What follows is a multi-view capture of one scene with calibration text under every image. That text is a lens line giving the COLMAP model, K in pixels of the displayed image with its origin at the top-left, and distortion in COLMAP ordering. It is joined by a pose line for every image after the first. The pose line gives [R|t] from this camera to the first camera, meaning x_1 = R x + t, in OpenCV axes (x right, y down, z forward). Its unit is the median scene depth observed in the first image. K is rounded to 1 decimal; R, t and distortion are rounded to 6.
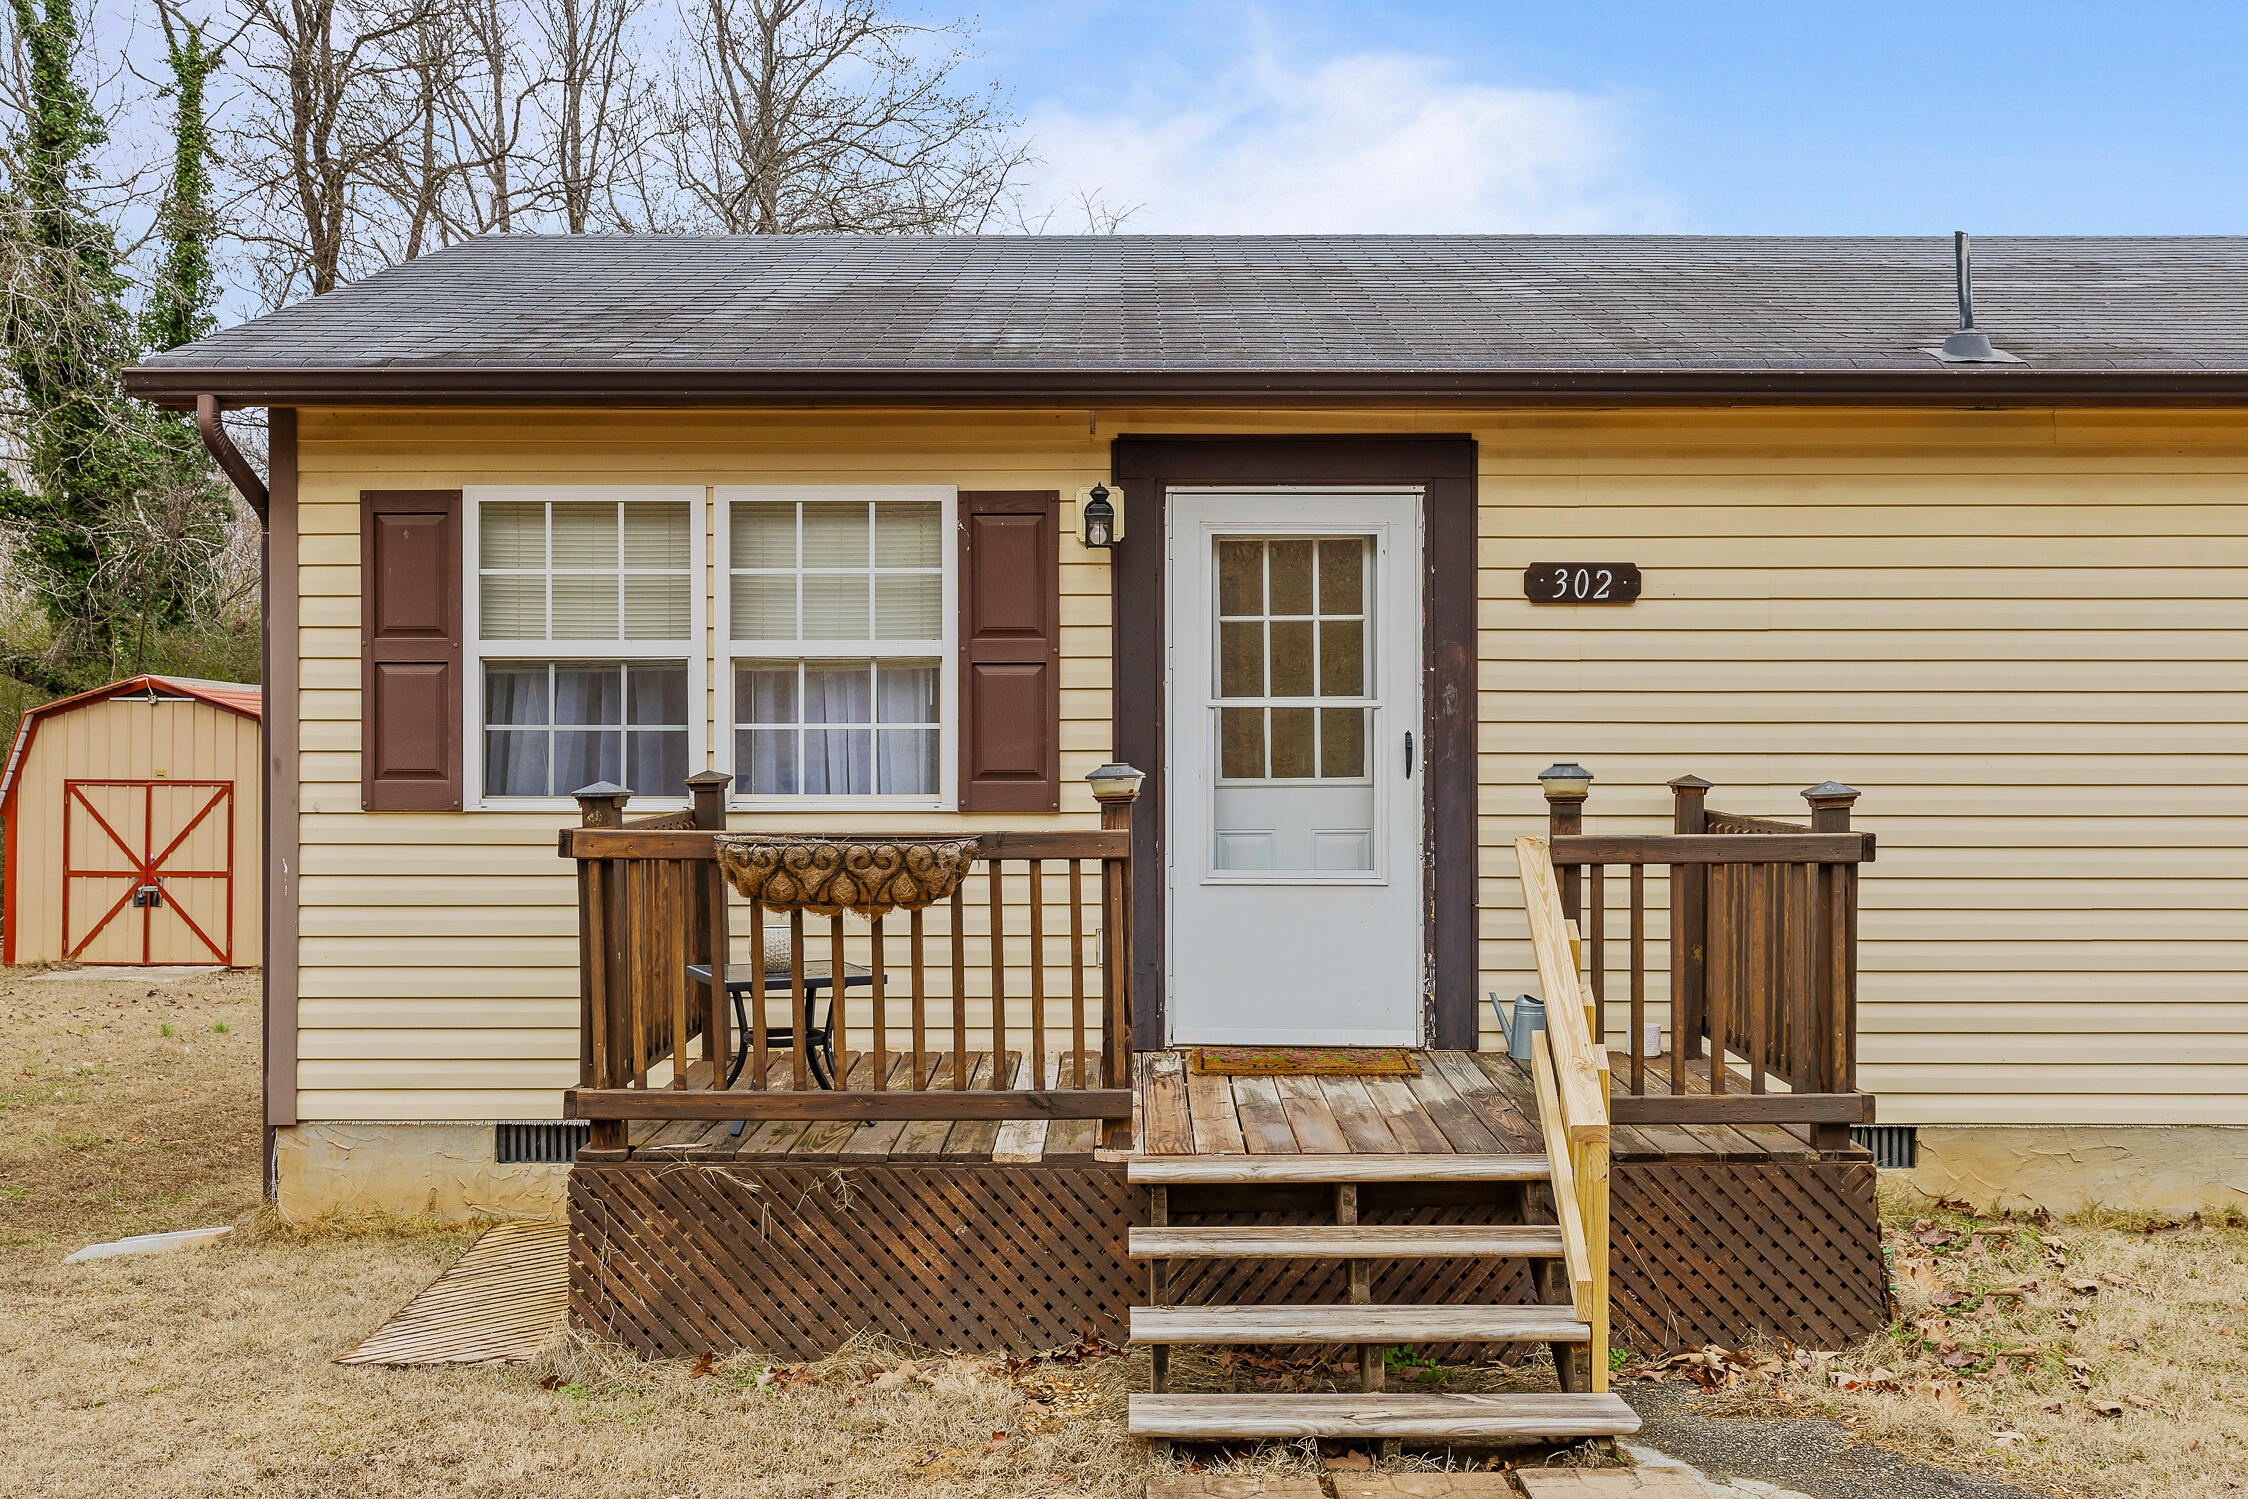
lens RADIAL K [[2160.0, 0, 1113.5], [0, 2160.0, 754.8], [0, 0, 1]] dist [-0.001039, 0.014756]
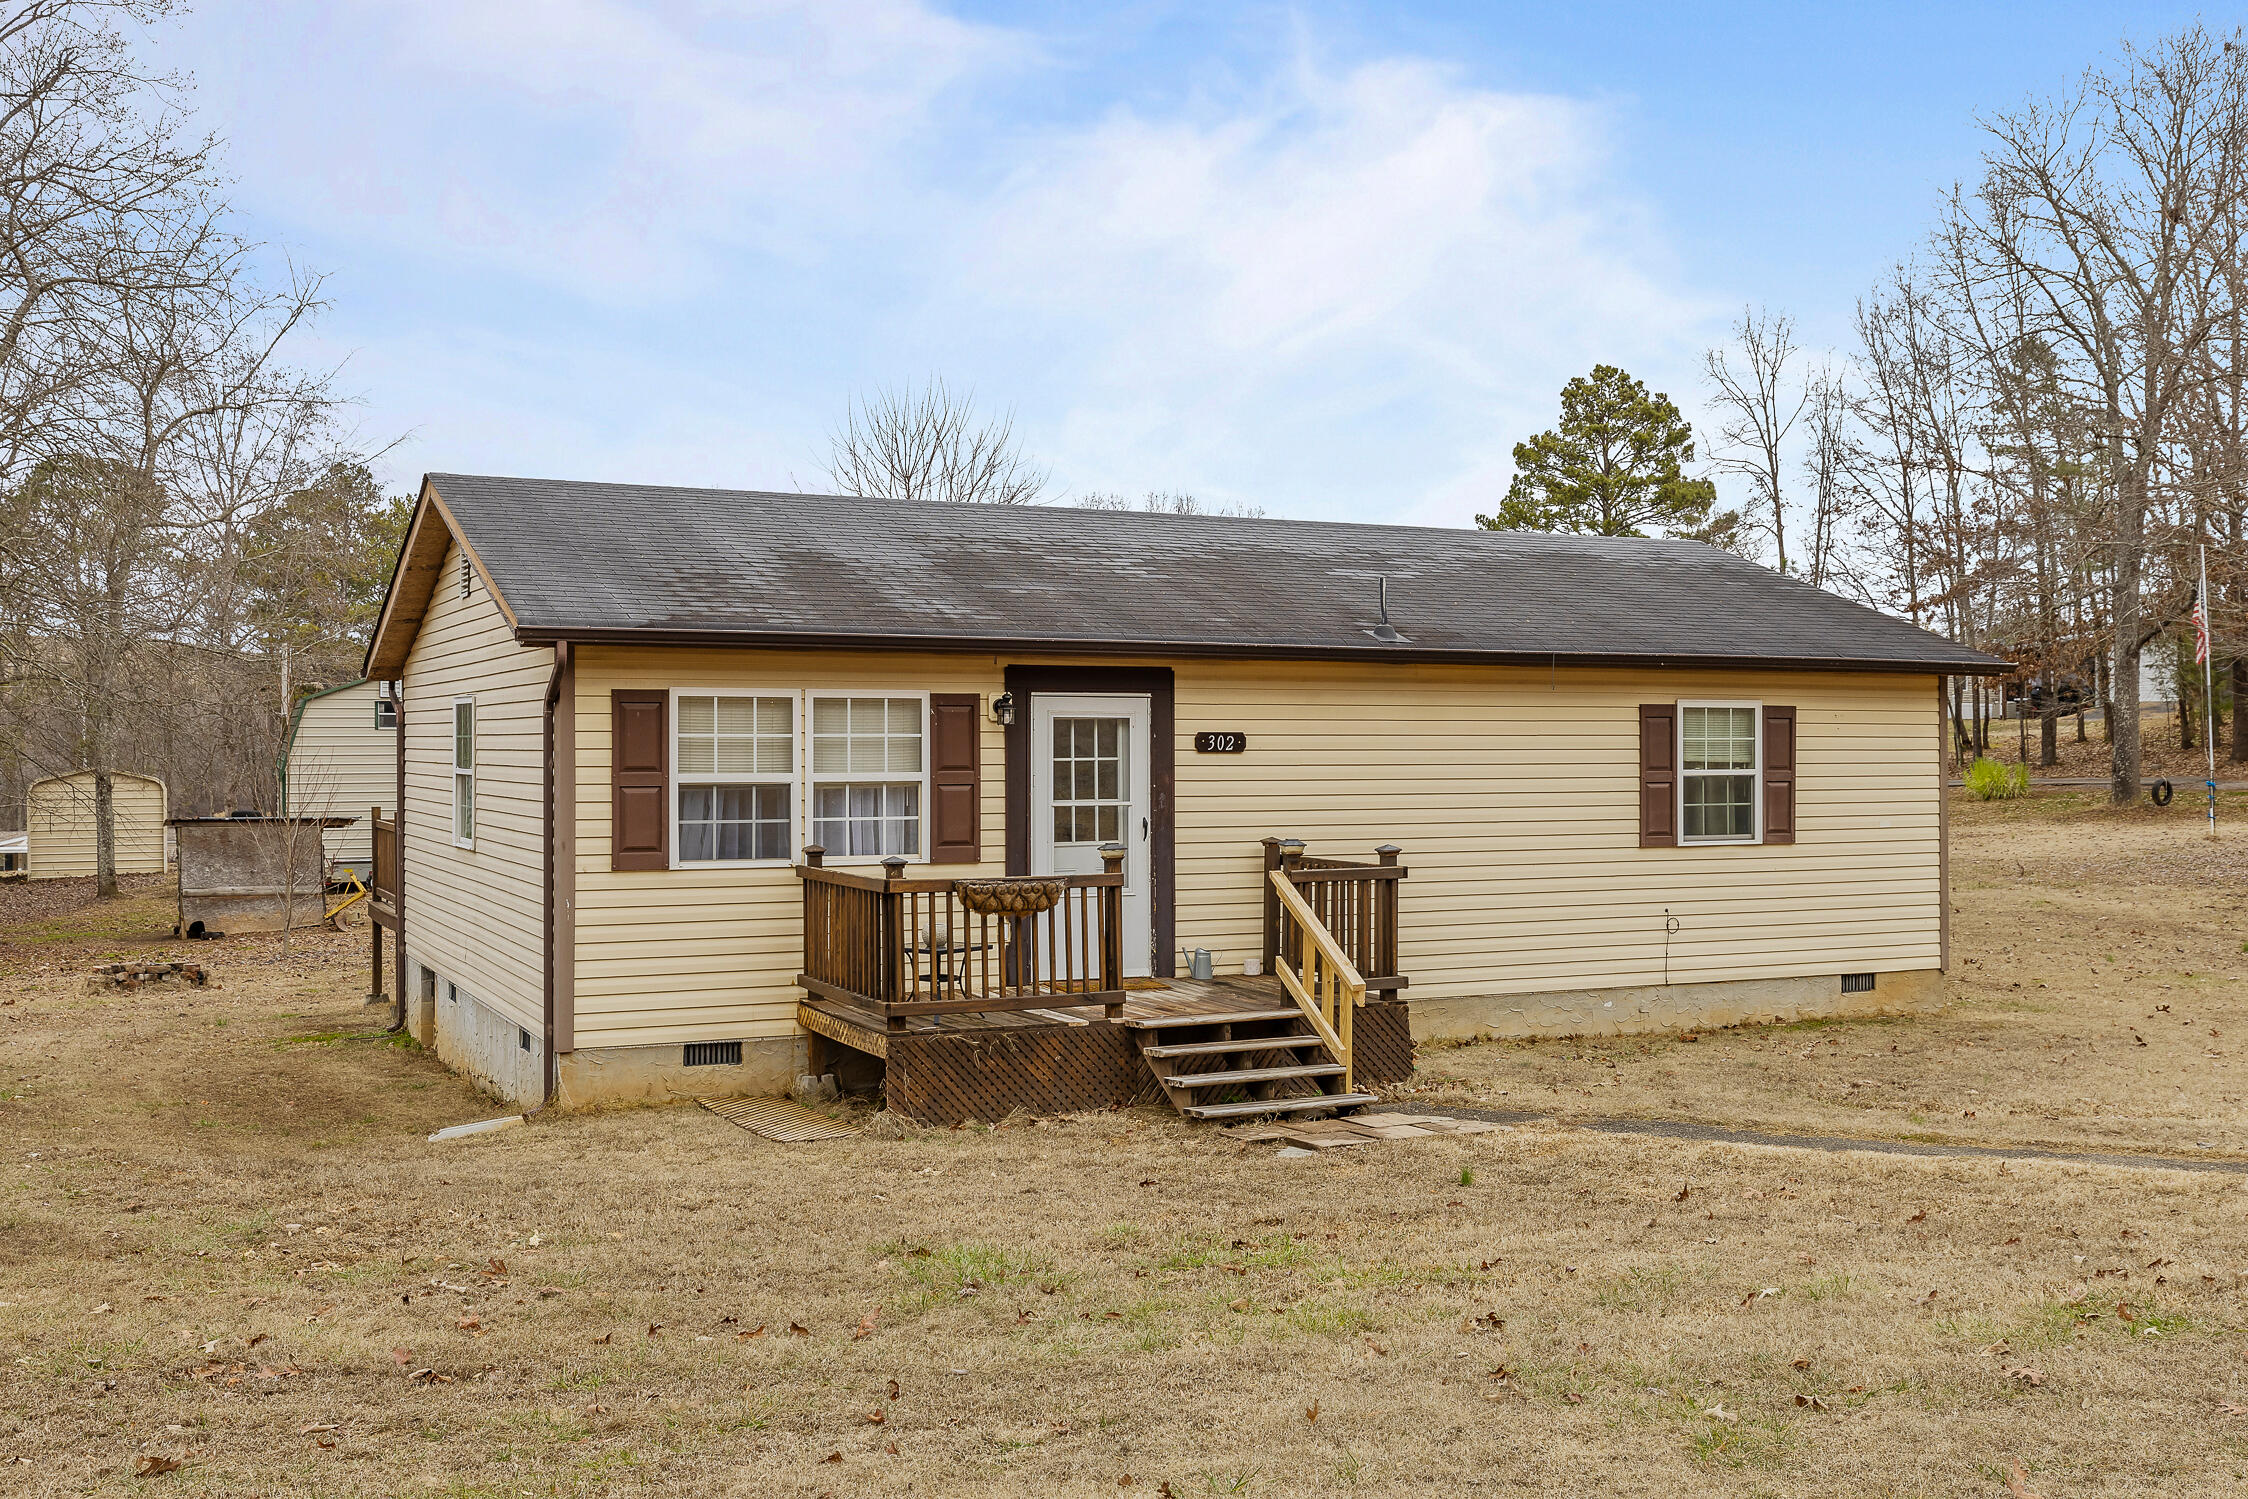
lens RADIAL K [[2164.9, 0, 1124.0], [0, 2164.9, 749.5], [0, 0, 1]] dist [0.001484, -0.005275]
pose [[0.896901, -0.000667, 0.442230, -0.755149], [0.004015, 0.999970, -0.006635, -0.059653], [-0.442212, 0.007727, 0.896877, -0.769859]]
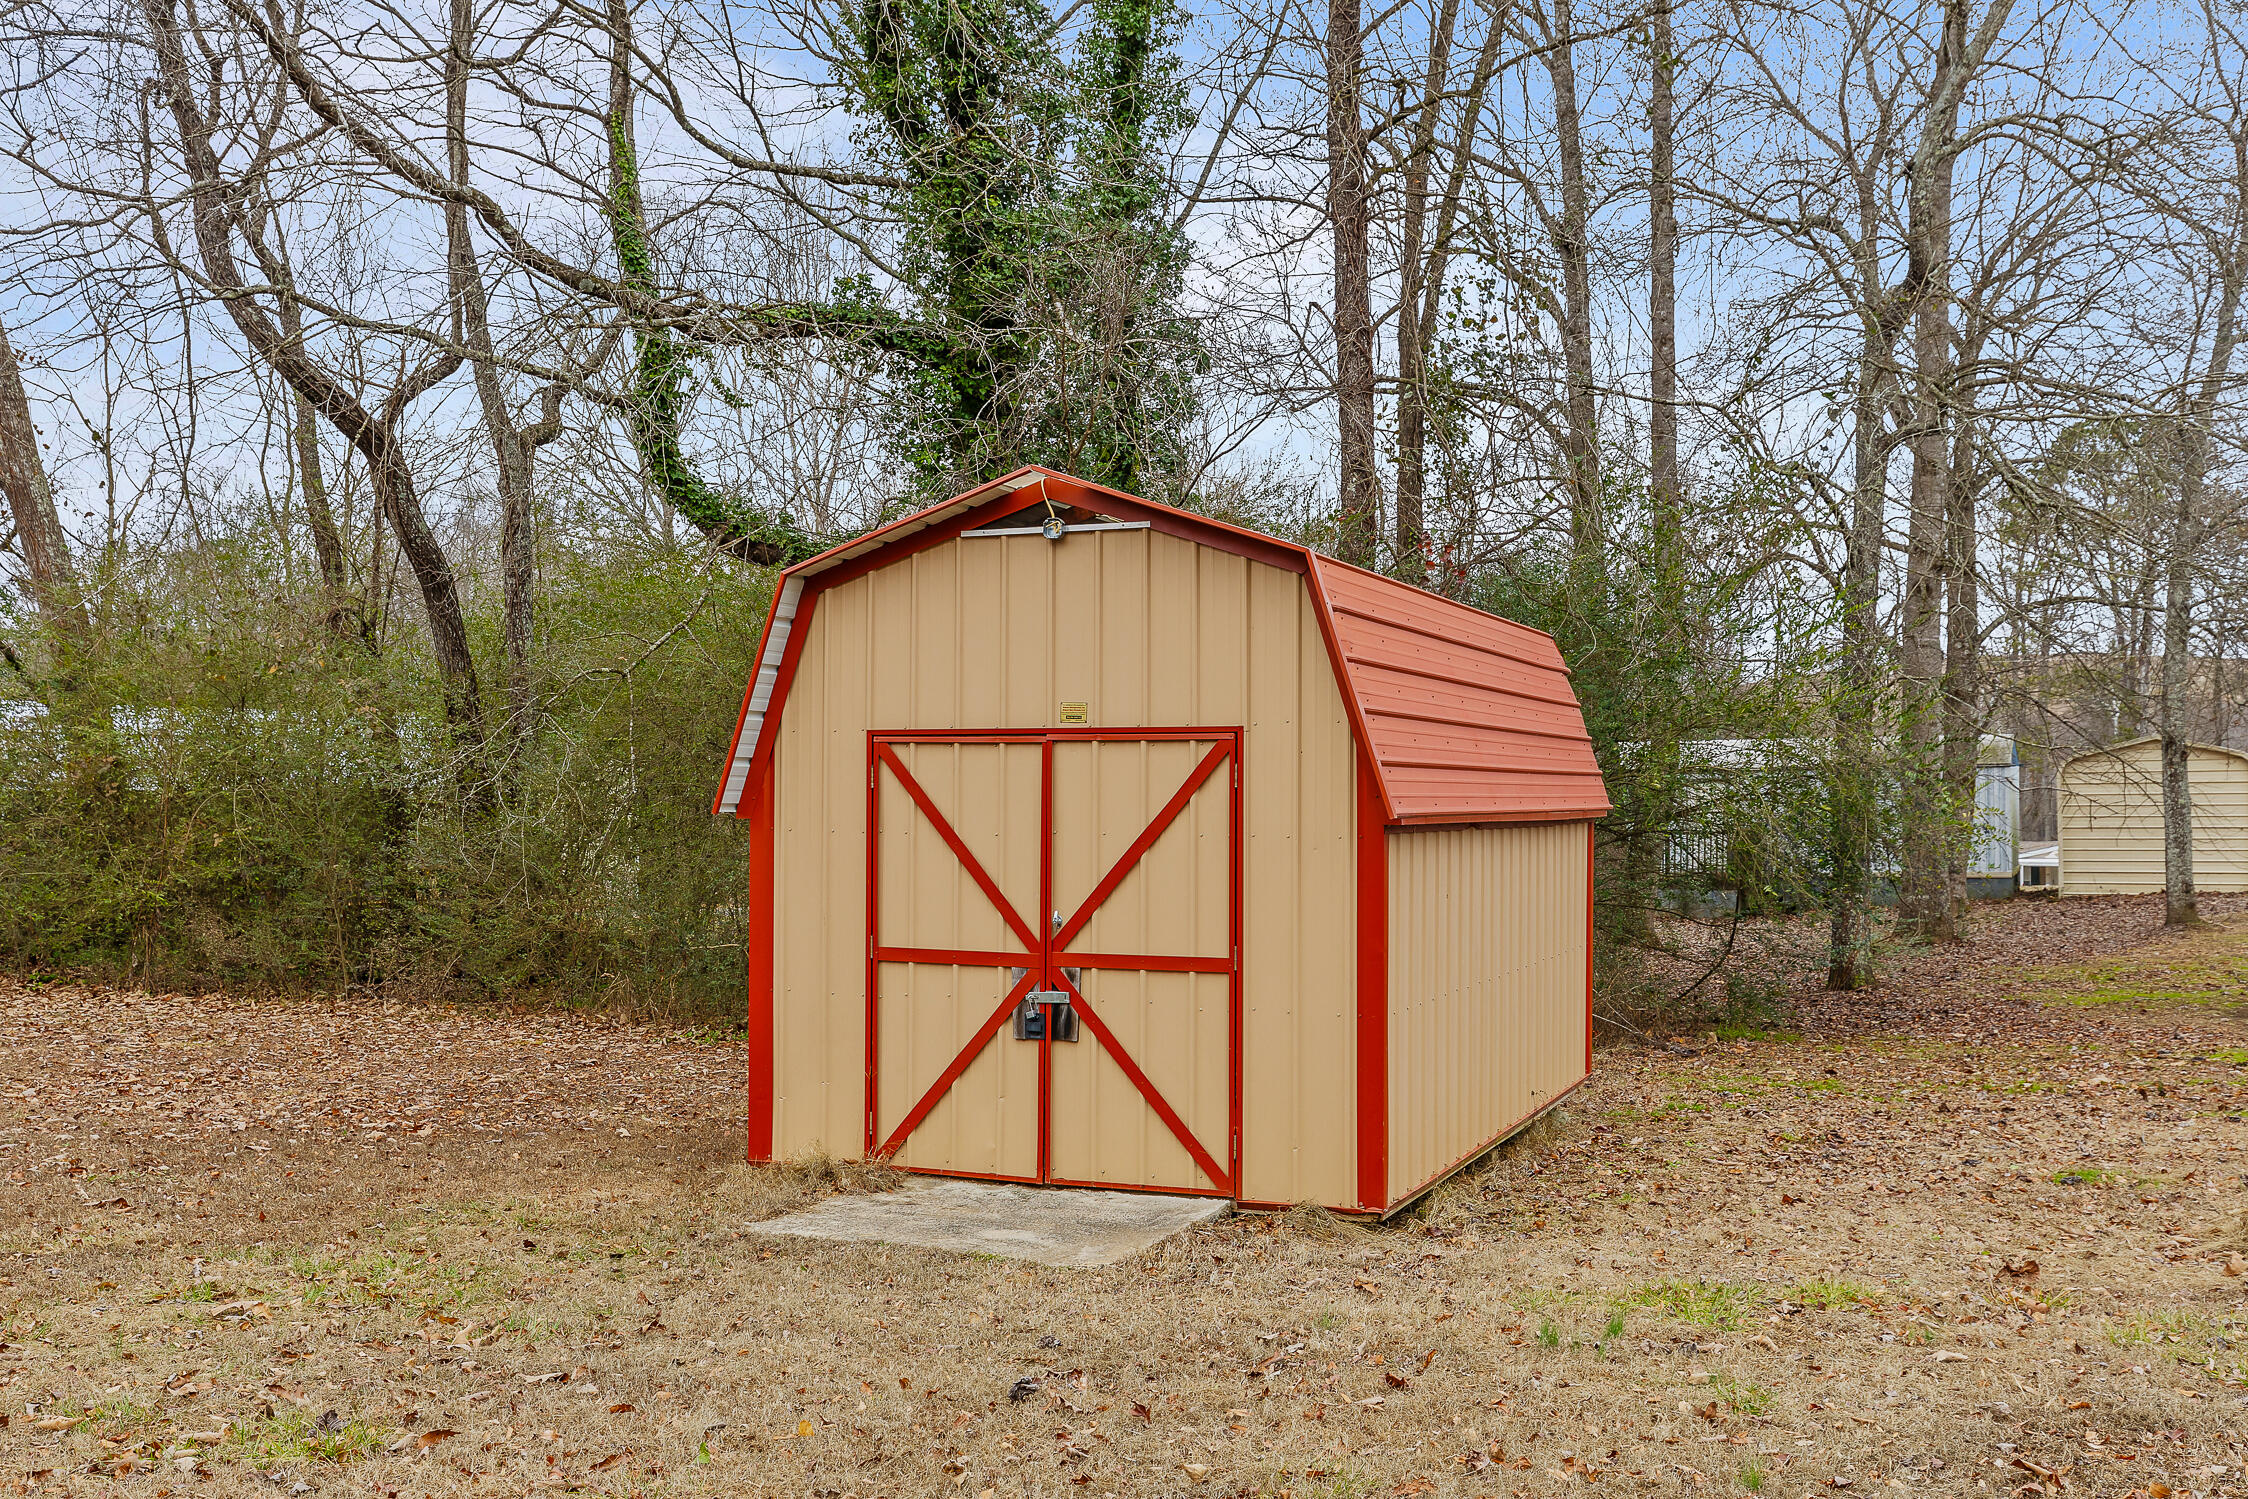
lens RADIAL K [[2164.9, 0, 1124.0], [0, 2164.9, 749.5], [0, 0, 1]] dist [0.001484, -0.005275]
pose [[0.914538, -0.013975, -0.404257, -0.794432], [0.005537, 0.999742, -0.022035, 0.072899], [0.404461, 0.017913, 0.914380, 1.873046]]
